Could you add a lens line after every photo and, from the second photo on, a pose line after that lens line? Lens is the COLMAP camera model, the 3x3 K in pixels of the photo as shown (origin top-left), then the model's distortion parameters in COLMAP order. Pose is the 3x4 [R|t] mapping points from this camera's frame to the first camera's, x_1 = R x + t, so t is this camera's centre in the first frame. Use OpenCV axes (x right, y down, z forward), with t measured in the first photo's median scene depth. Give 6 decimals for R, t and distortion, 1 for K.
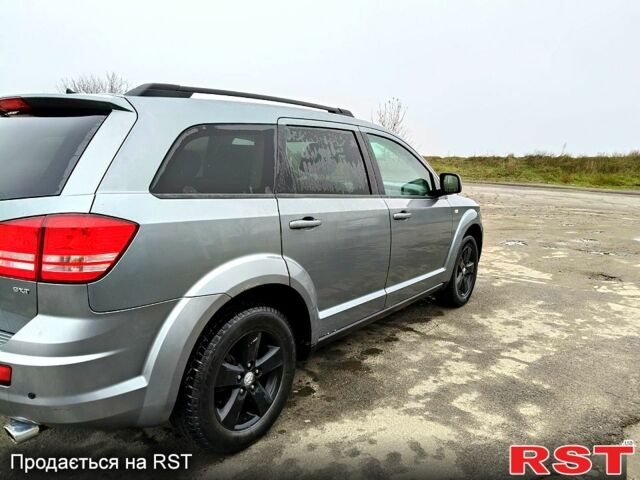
lens RADIAL K [[504.8, 0, 320.0], [0, 504.8, 240.0], [0, 0, 1]] dist [0.109052, -0.255935]
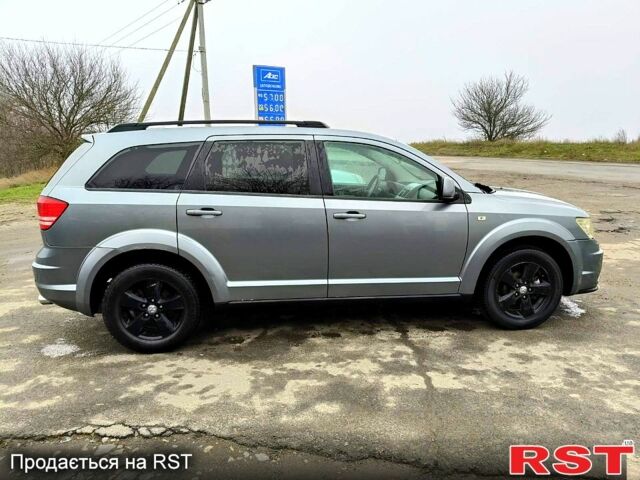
lens RADIAL K [[504.8, 0, 320.0], [0, 504.8, 240.0], [0, 0, 1]] dist [0.109052, -0.255935]
pose [[0.658097, 0.105005, -0.745575, 1.275506], [-0.096790, 0.993810, 0.054532, -0.067793], [0.746686, 0.036277, 0.664187, 0.328388]]
